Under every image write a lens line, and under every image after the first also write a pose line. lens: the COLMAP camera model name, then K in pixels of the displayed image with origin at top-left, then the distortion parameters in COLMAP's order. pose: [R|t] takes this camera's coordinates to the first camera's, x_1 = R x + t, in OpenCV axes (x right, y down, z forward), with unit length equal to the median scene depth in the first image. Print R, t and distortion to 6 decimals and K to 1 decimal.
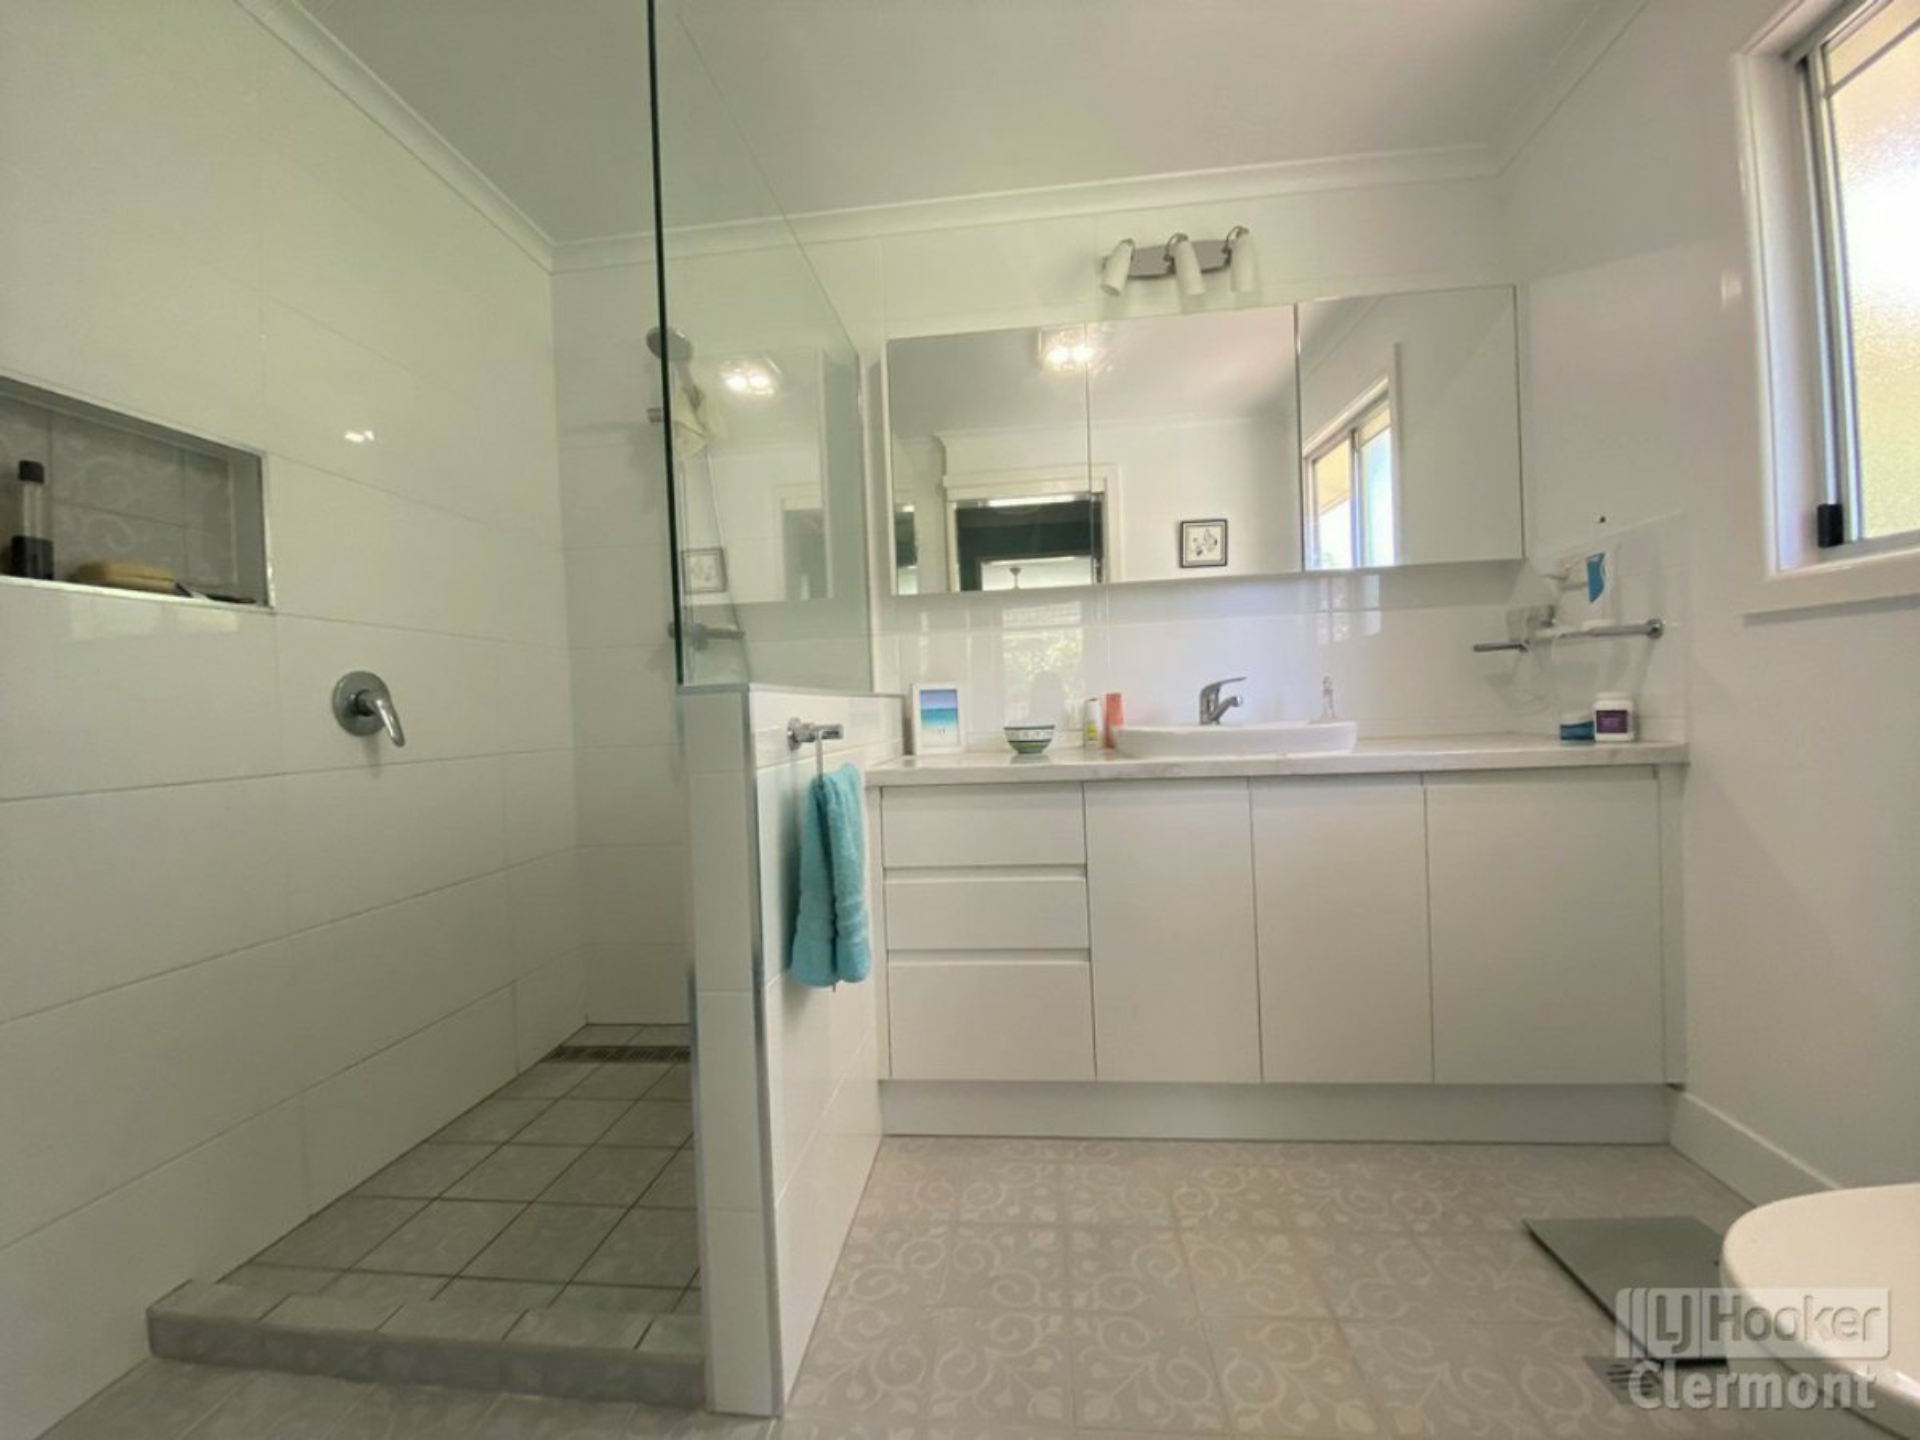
lens RADIAL K [[790.0, 0, 965.1], [0, 790.0, 713.4], [0, 0, 1]] dist [-0.015770, -0.001697]
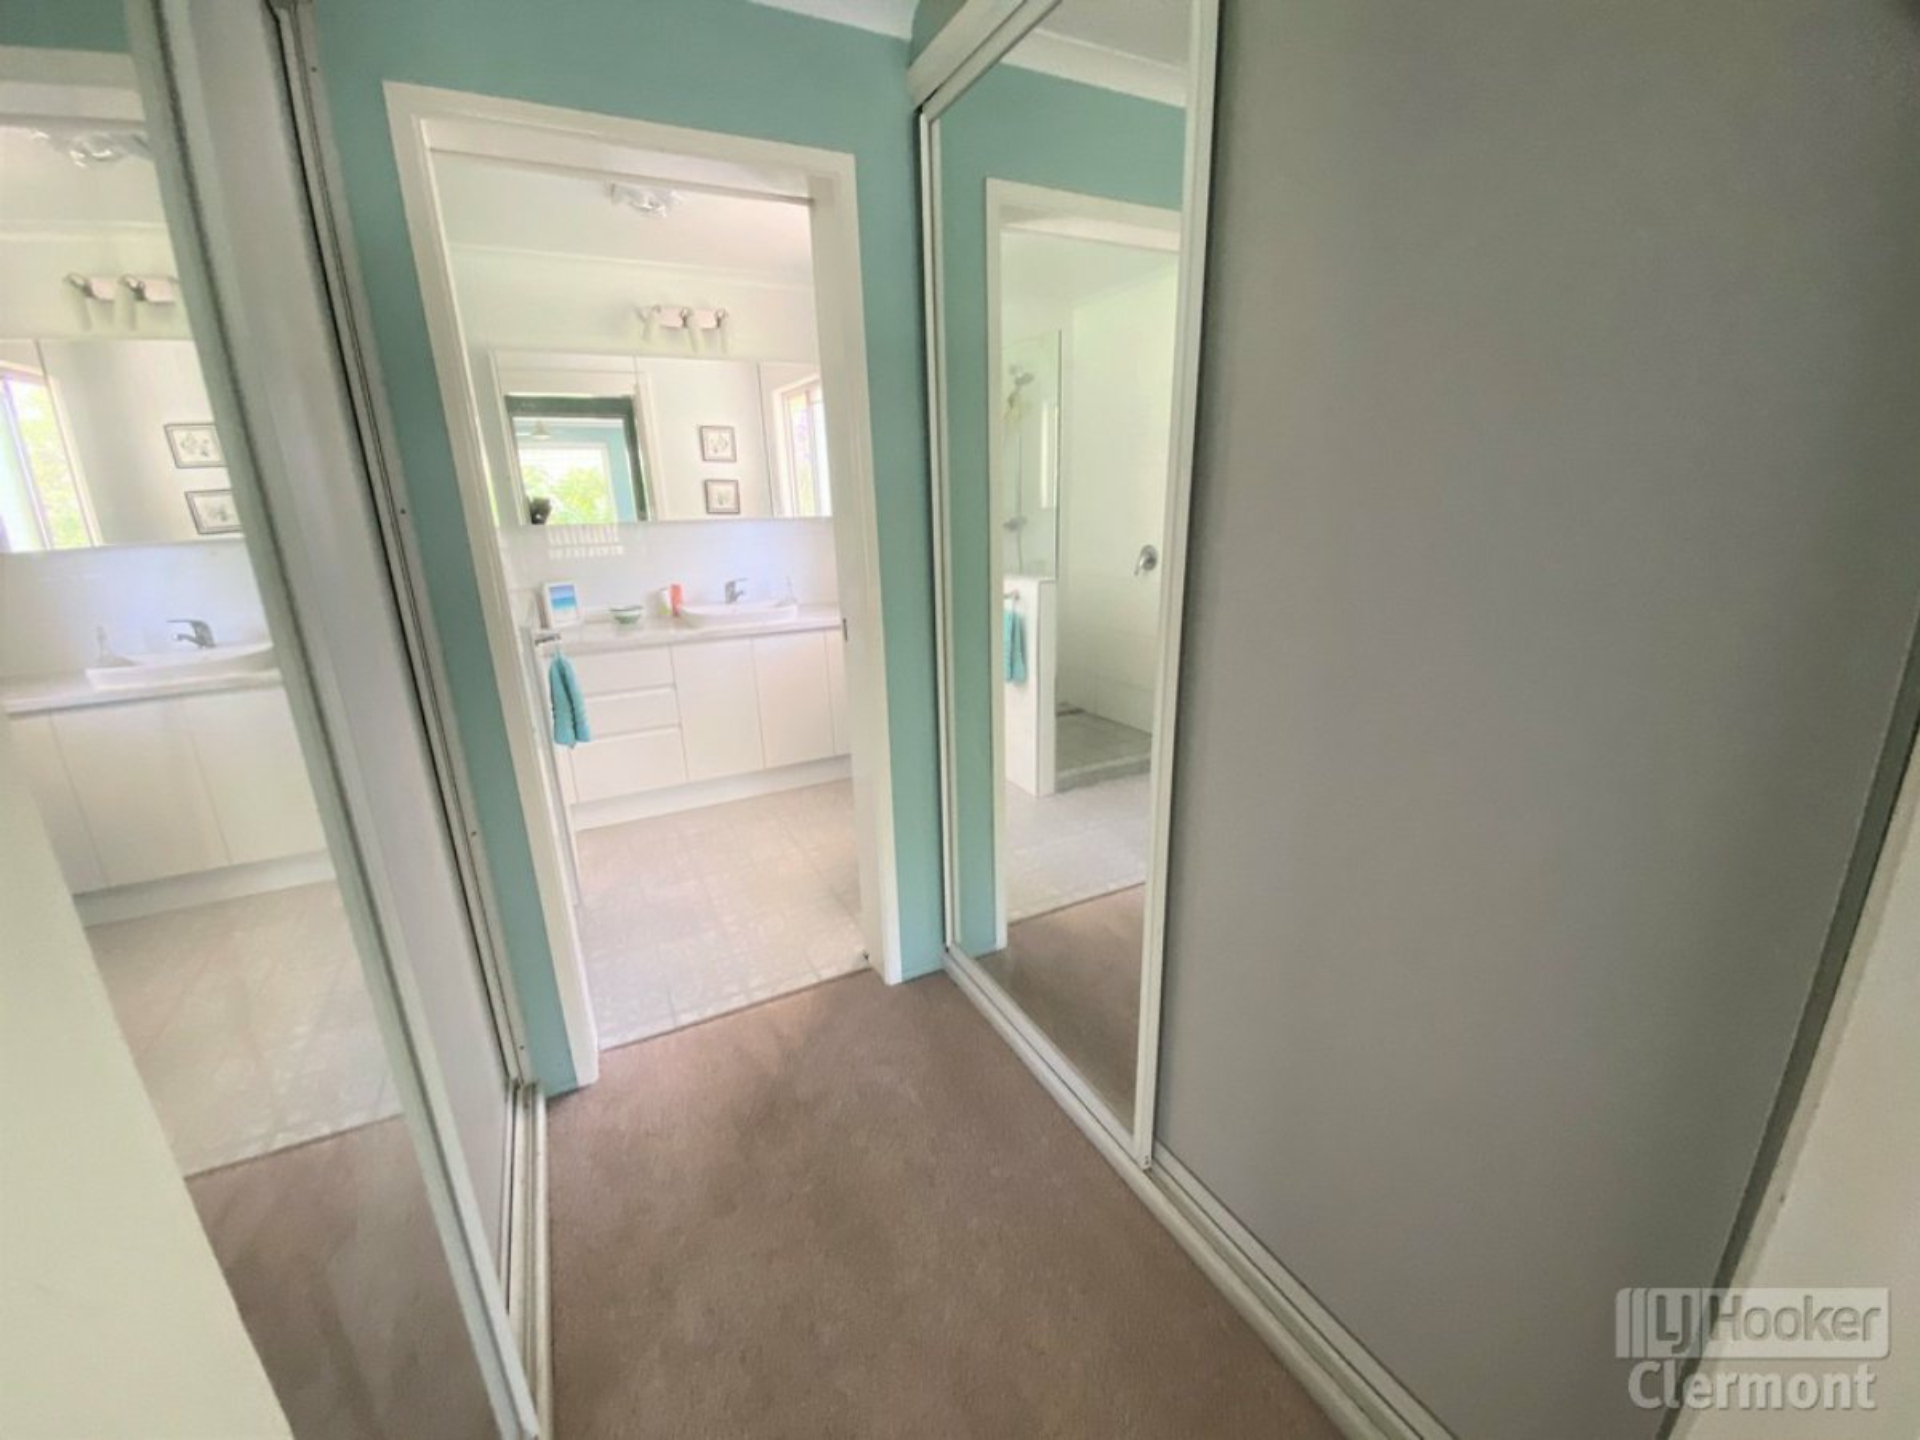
lens RADIAL K [[790.0, 0, 964.9], [0, 790.0, 726.7], [0, 0, 1]] dist [-0.015770, -0.001697]
pose [[0.838675, -0.139469, 0.526472, -0.237741], [0.001539, 0.967259, 0.253787, -0.165357], [-0.544630, -0.212035, 0.811430, -0.839565]]
